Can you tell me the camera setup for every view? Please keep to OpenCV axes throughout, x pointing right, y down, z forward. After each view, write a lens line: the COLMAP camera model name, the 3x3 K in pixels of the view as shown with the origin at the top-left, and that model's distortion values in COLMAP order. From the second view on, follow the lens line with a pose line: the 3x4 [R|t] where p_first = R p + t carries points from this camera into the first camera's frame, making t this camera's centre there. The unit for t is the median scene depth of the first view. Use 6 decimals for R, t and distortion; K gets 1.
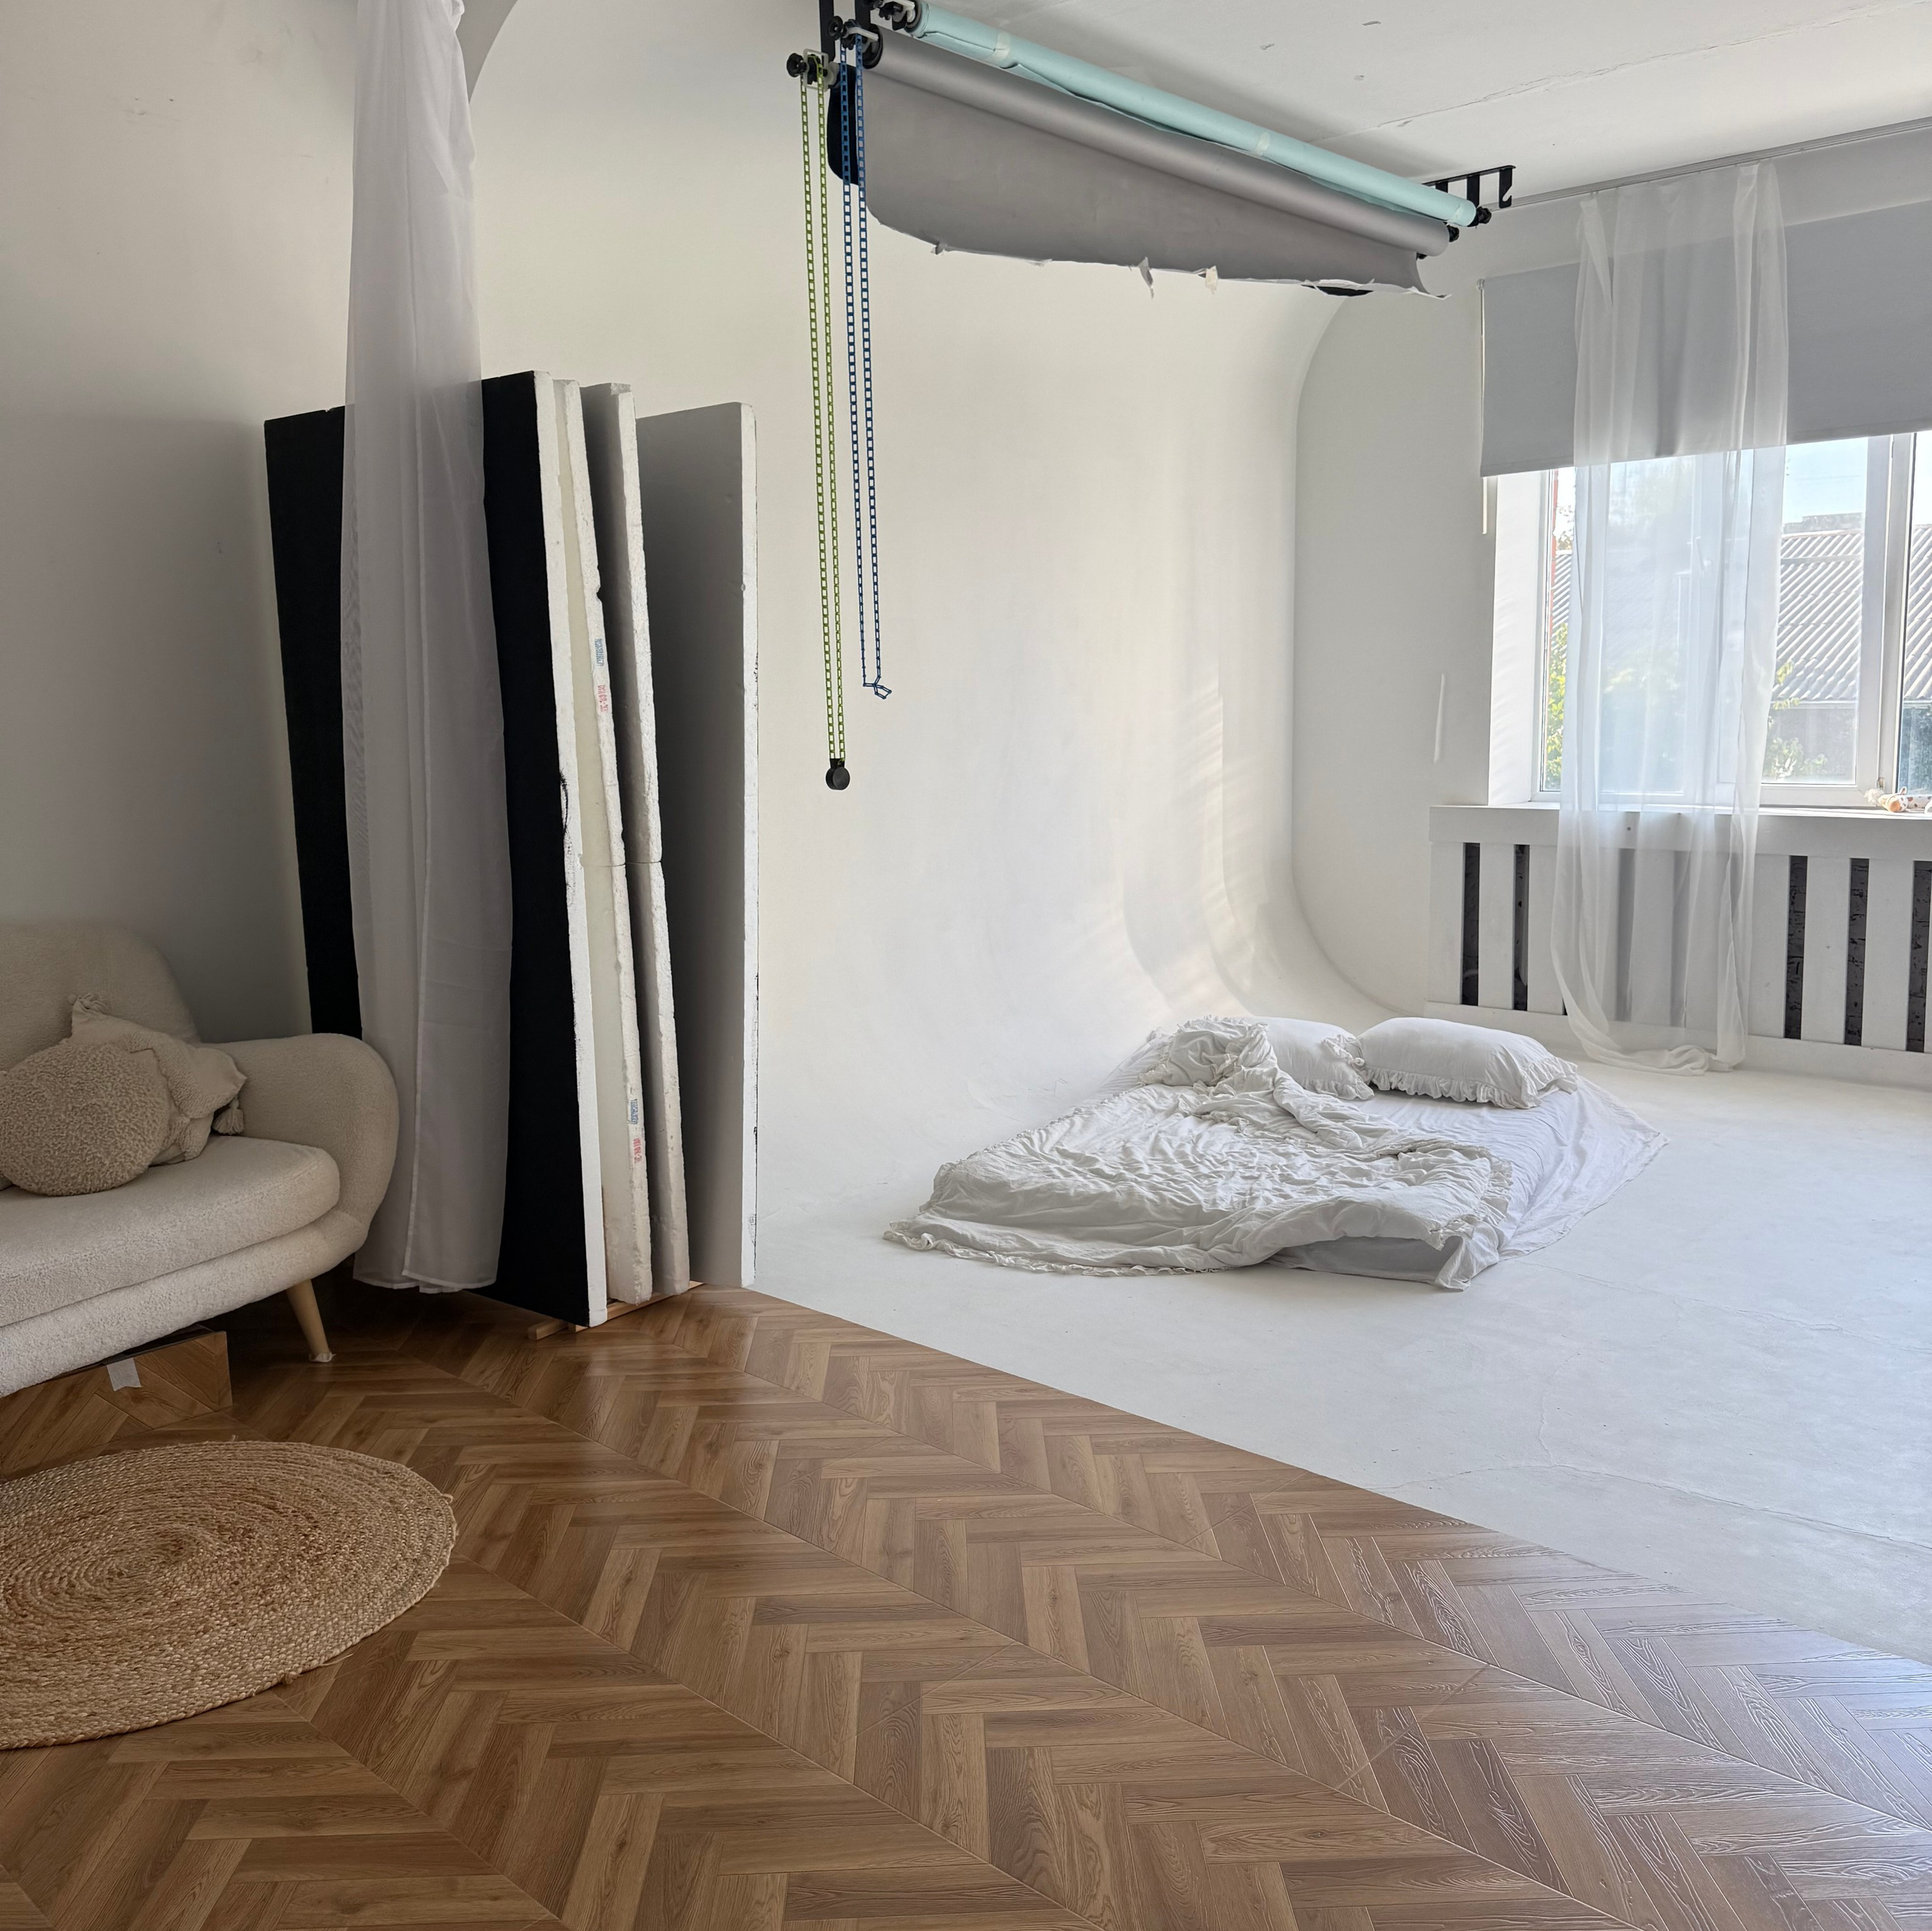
lens RADIAL K [[1797.8, 0, 966.0], [0, 1797.8, 965.5], [0, 0, 1]] dist [0.123988, -0.253272]
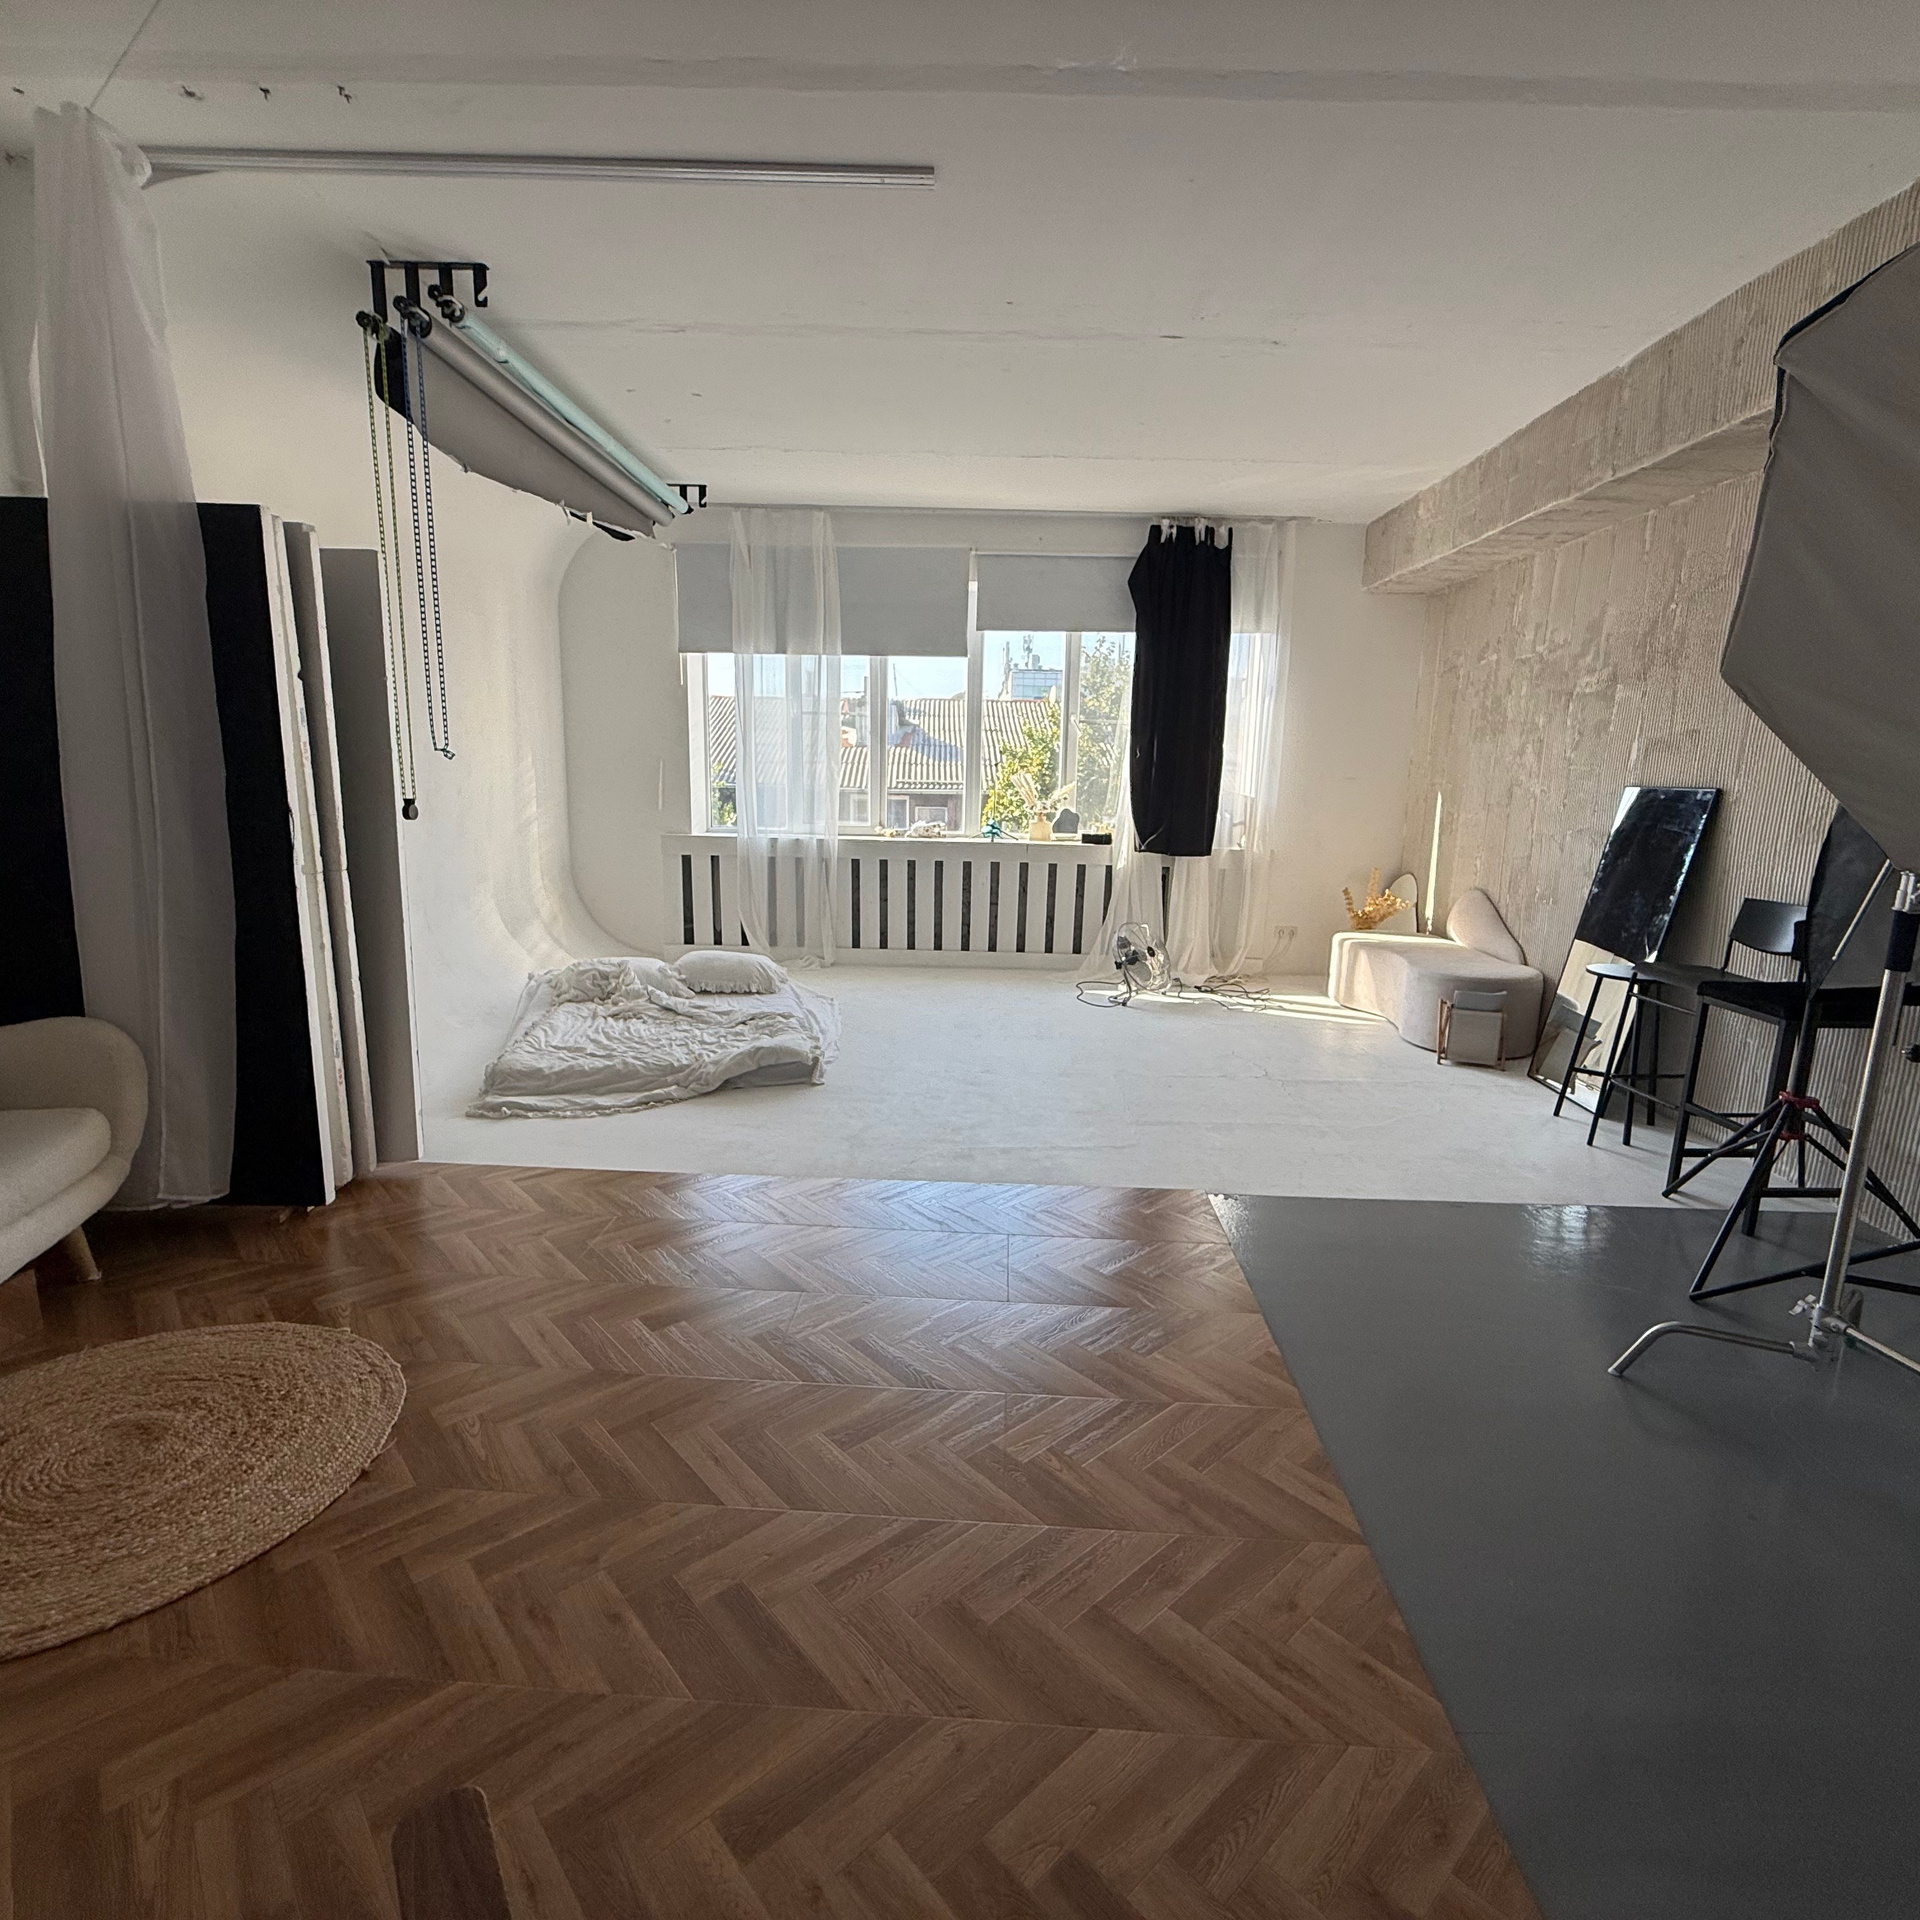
lens RADIAL K [[1015.4, 0, 960.0], [0, 1015.4, 960.0], [0, 0, 1]] dist [-0.015254, 0.000966]
pose [[0.752067, -0.079433, 0.654282, -0.280827], [0.058771, 0.996839, 0.053467, -0.001569], [-0.656461, -0.001758, 0.754358, 0.081975]]
